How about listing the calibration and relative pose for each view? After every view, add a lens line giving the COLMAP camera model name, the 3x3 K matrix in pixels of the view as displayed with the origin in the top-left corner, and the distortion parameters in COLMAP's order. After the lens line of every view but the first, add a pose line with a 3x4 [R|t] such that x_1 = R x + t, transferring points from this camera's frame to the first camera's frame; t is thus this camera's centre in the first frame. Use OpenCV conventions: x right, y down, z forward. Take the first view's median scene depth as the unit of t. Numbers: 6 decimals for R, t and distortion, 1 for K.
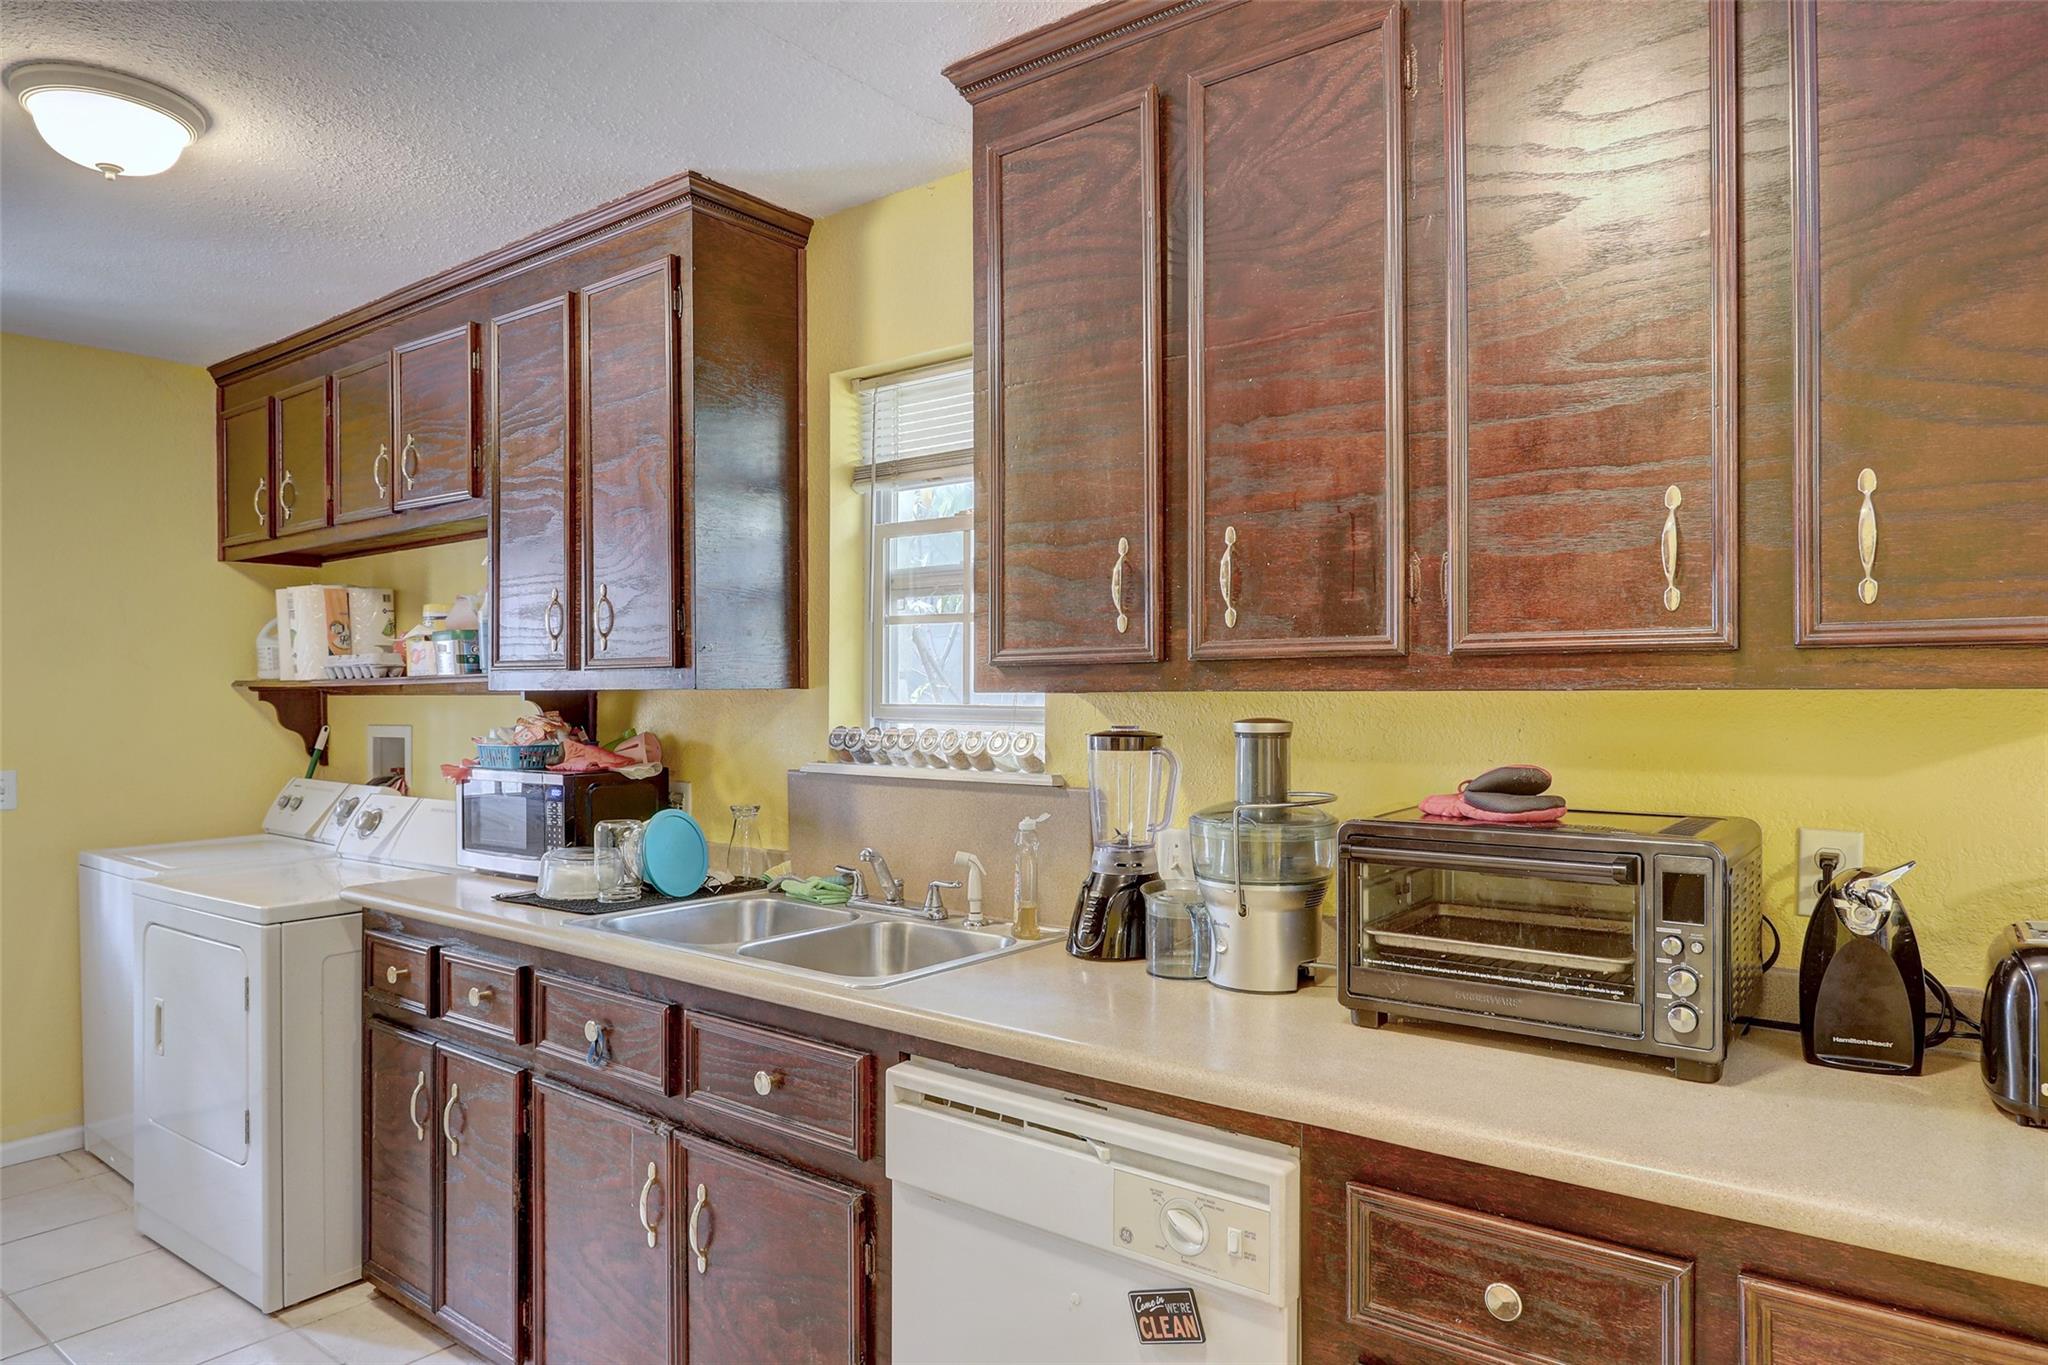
lens RADIAL K [[1238.5, 0, 1024.8], [0, 1238.5, 676.9], [0, 0, 1]] dist [-0.005955, -0.002374]
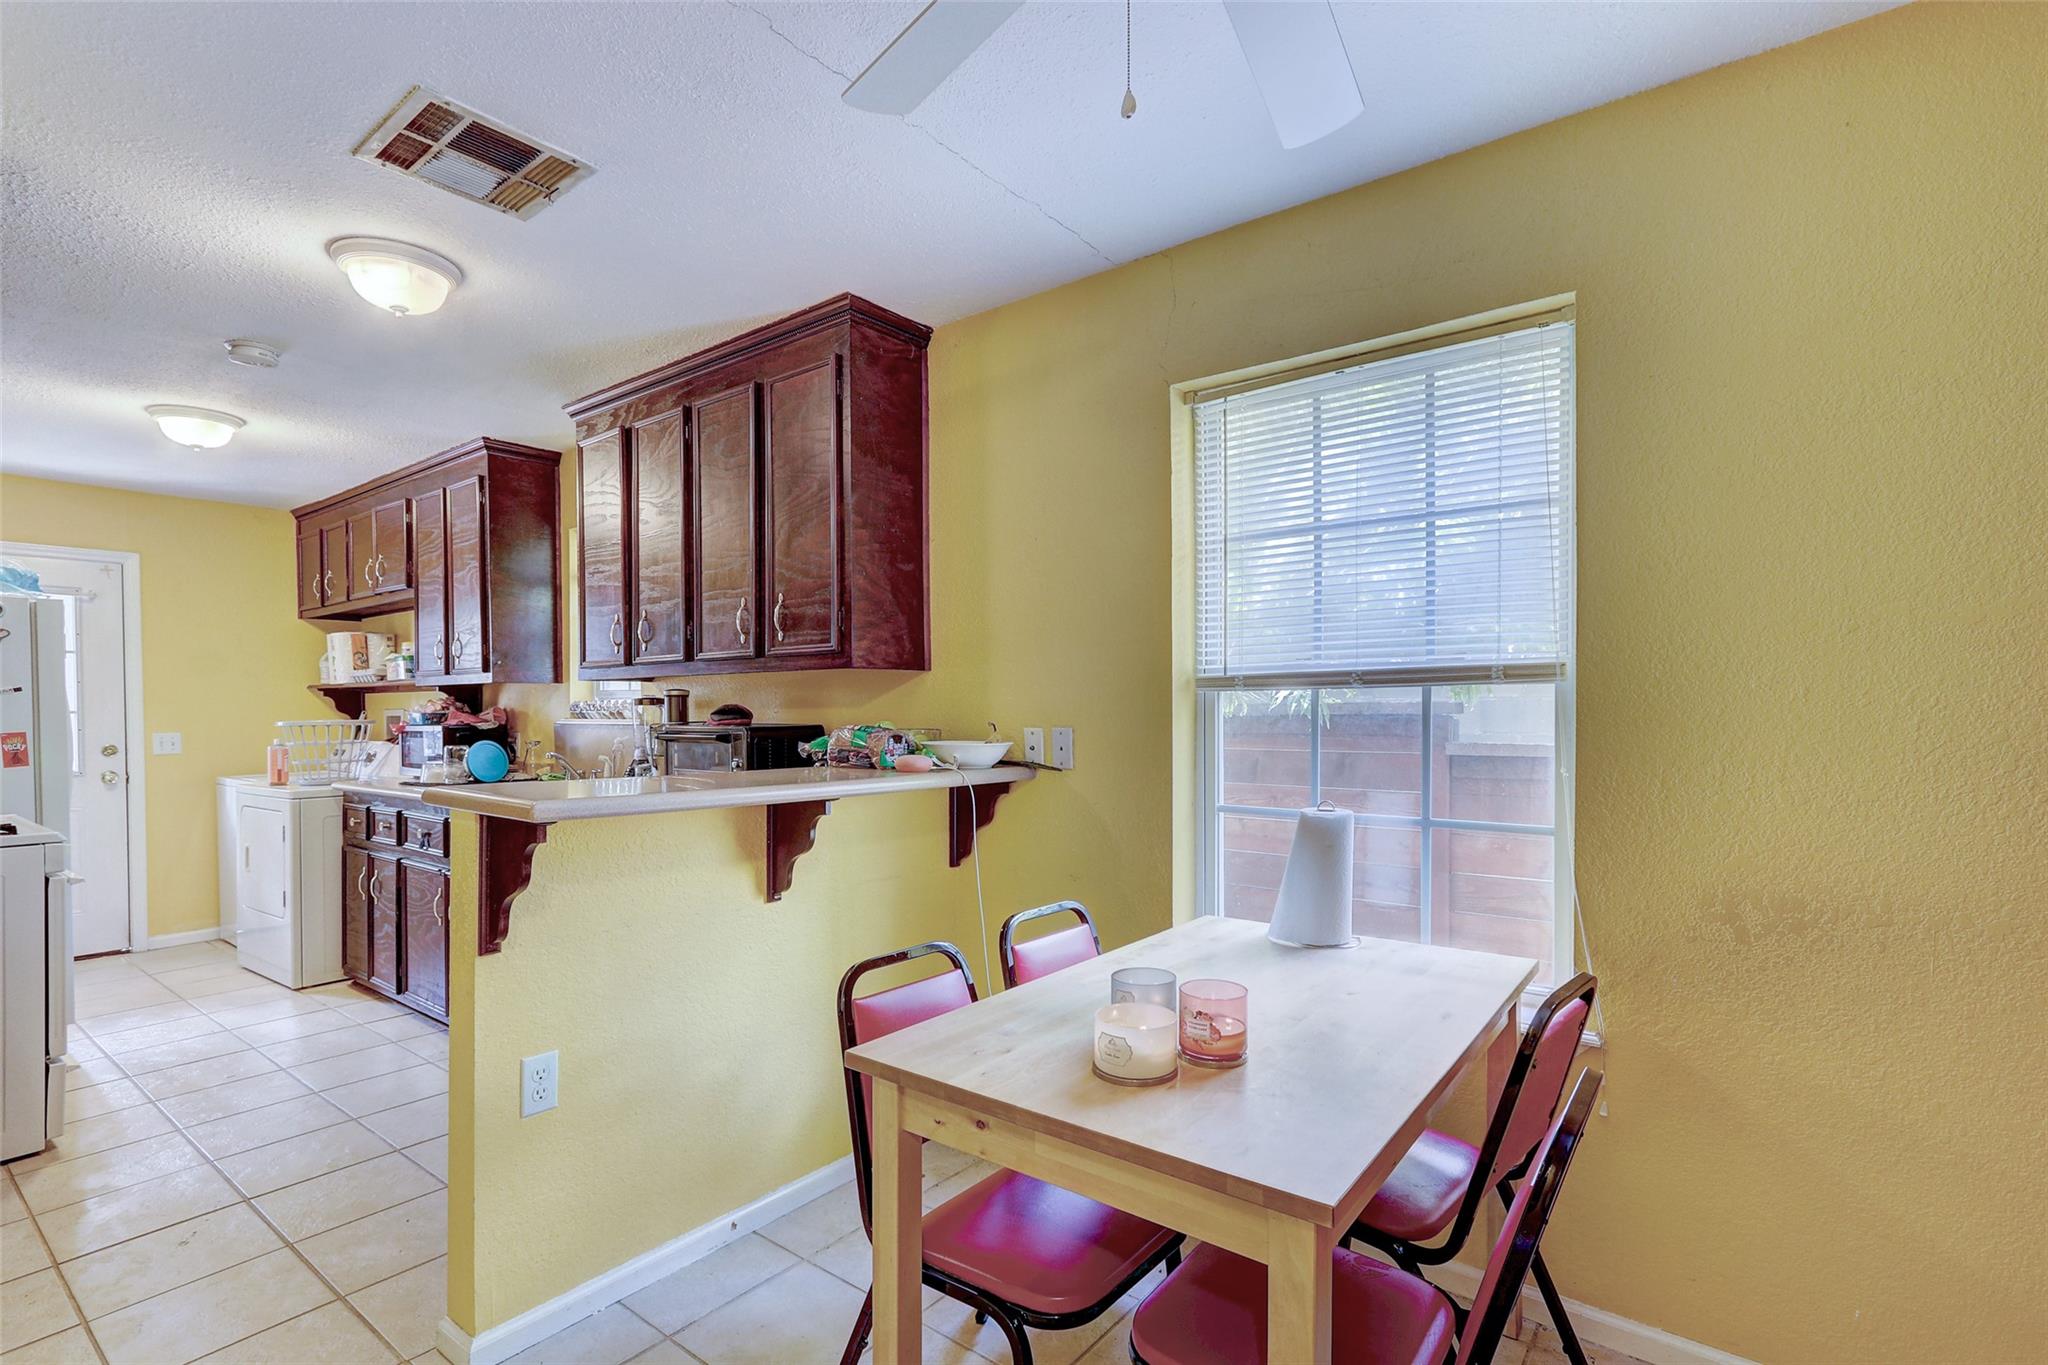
lens RADIAL K [[973.9, 0, 1033.6], [0, 973.9, 693.1], [0, 0, 1]] dist [-0.000033, -0.000050]
pose [[0.999961, -0.008620, -0.001685, 0.549014], [0.008624, 0.999960, 0.002417, 0.026758], [0.001664, -0.002431, 0.999996, -0.544356]]
